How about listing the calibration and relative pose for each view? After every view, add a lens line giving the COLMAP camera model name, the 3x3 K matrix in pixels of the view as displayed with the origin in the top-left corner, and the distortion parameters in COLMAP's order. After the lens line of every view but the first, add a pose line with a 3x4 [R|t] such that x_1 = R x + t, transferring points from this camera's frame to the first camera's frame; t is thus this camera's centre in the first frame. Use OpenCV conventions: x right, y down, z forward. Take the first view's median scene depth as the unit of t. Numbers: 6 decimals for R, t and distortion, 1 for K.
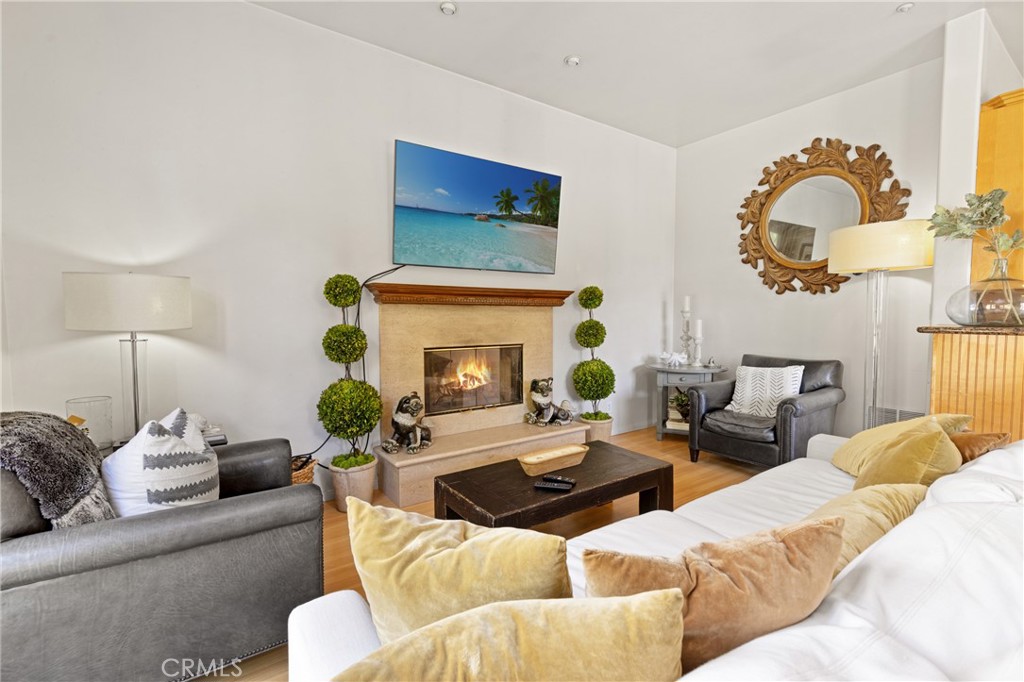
lens RADIAL K [[462.0, 0, 512.0], [0, 462.0, 341.0], [0, 0, 1]] dist [0.016875, -0.011435]
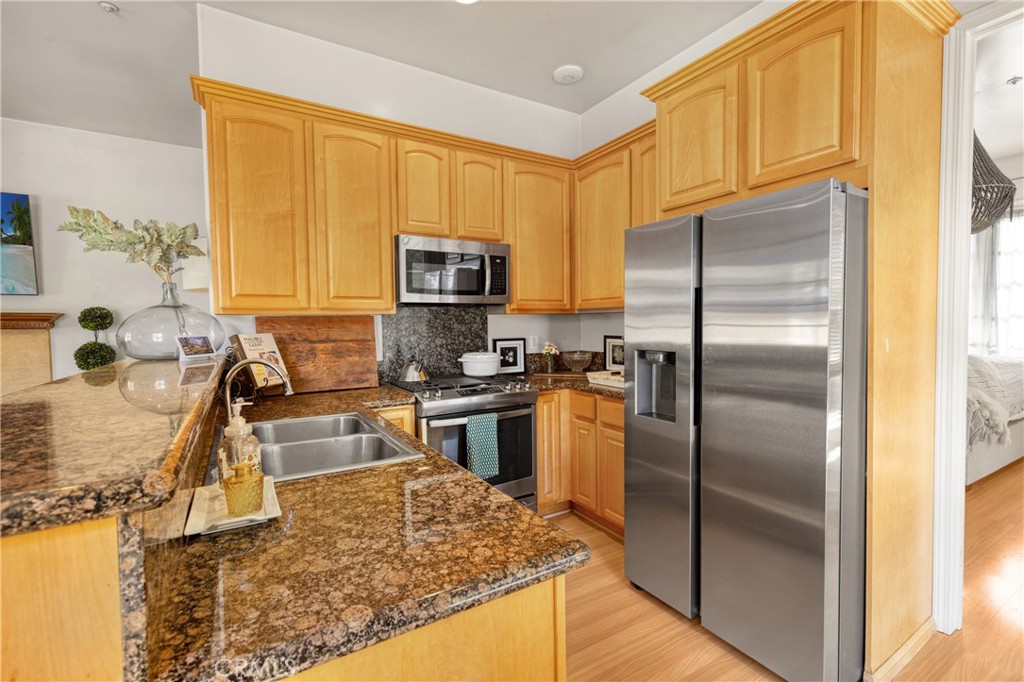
lens RADIAL K [[462.9, 0, 512.0], [0, 462.9, 341.0], [0, 0, 1]] dist [0.020322, 0.000208]
pose [[0.997928, -0.004791, -0.064162, 1.203966], [0.003751, 0.999860, -0.016313, -0.031873], [0.064231, 0.016039, 0.997806, 0.099108]]
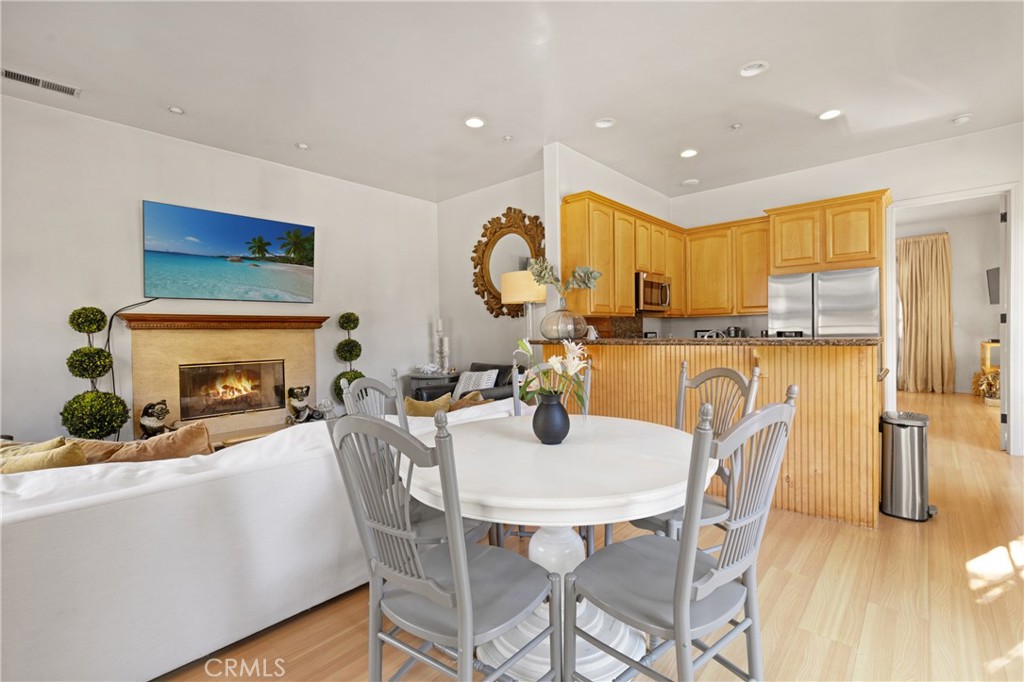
lens RADIAL K [[462.0, 0, 512.0], [0, 462.0, 341.0], [0, 0, 1]] dist [0.016875, -0.011435]
pose [[0.972647, -0.018788, 0.231527, 0.344654], [0.027678, 0.998997, -0.035207, 0.018164], [-0.230633, 0.040652, 0.972191, -0.359304]]
